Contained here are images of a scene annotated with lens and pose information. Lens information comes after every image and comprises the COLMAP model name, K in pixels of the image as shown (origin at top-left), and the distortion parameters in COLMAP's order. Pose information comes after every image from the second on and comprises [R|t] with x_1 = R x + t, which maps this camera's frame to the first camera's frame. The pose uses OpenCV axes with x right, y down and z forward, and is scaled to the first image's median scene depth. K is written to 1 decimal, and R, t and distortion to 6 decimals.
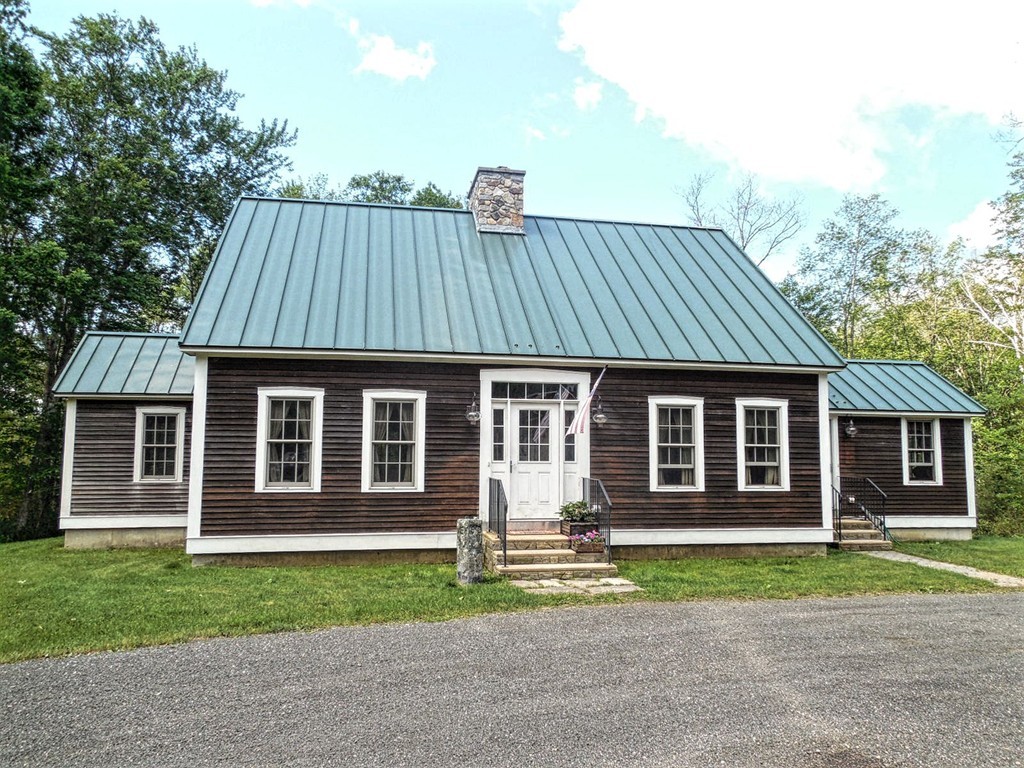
lens RADIAL K [[776.6, 0, 518.4], [0, 776.6, 367.4], [0, 0, 1]] dist [0.004200, 0.004768]
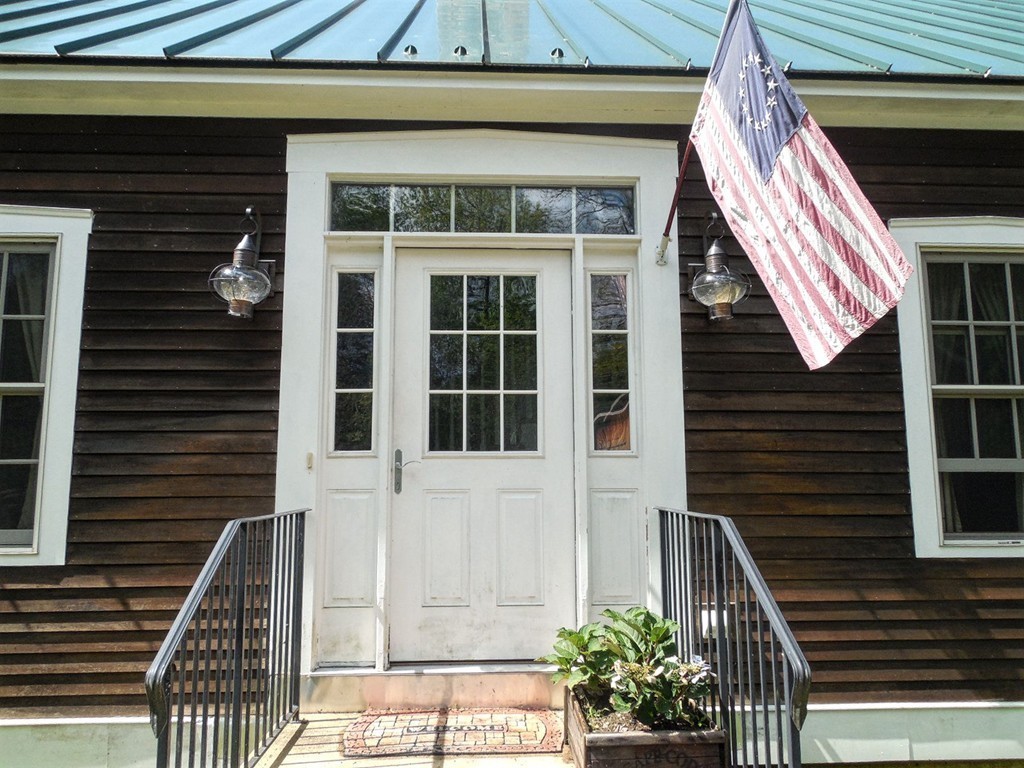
lens RADIAL K [[776.6, 0, 508.1], [0, 776.6, 382.8], [0, 0, 1]] dist [0.004200, 0.004768]
pose [[0.988803, -0.031883, -0.145784, 0.070064], [0.027755, 0.999156, -0.030265, 0.102903], [0.146626, 0.025880, 0.988853, 0.710339]]
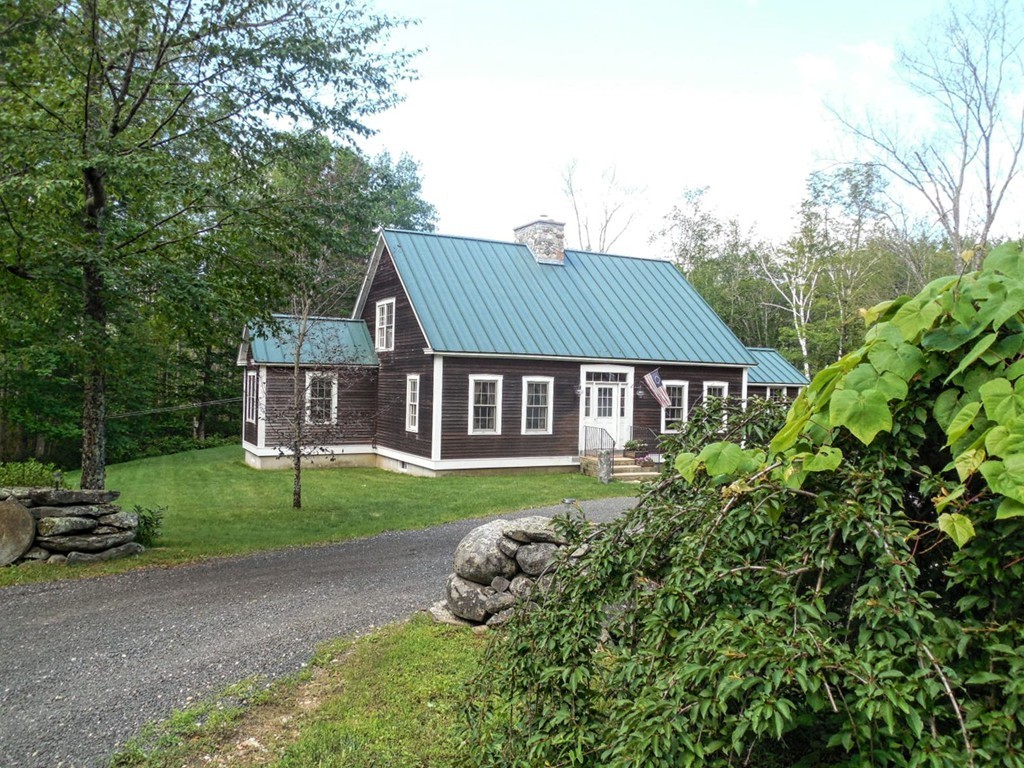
lens RADIAL K [[776.6, 0, 514.4], [0, 776.6, 379.1], [0, 0, 1]] dist [0.004200, 0.004768]
pose [[0.965386, 0.018344, 0.260178, -0.632731], [-0.049104, 0.992469, 0.112224, -0.150994], [-0.256160, -0.121116, 0.959017, -0.629227]]
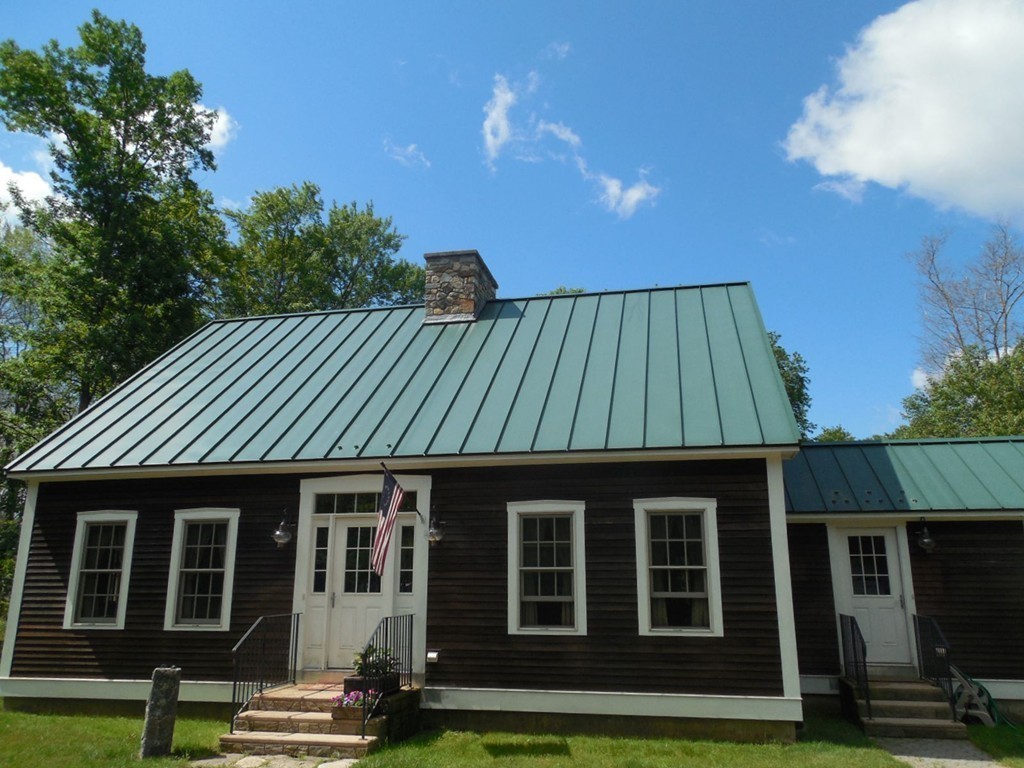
lens RADIAL K [[776.6, 0, 510.4], [0, 776.6, 380.7], [0, 0, 1]] dist [0.004200, 0.004768]
pose [[0.918342, -0.106356, -0.381230, 0.476497], [0.052753, 0.987516, -0.148423, 0.032409], [0.392257, 0.116192, 0.912488, 0.306447]]
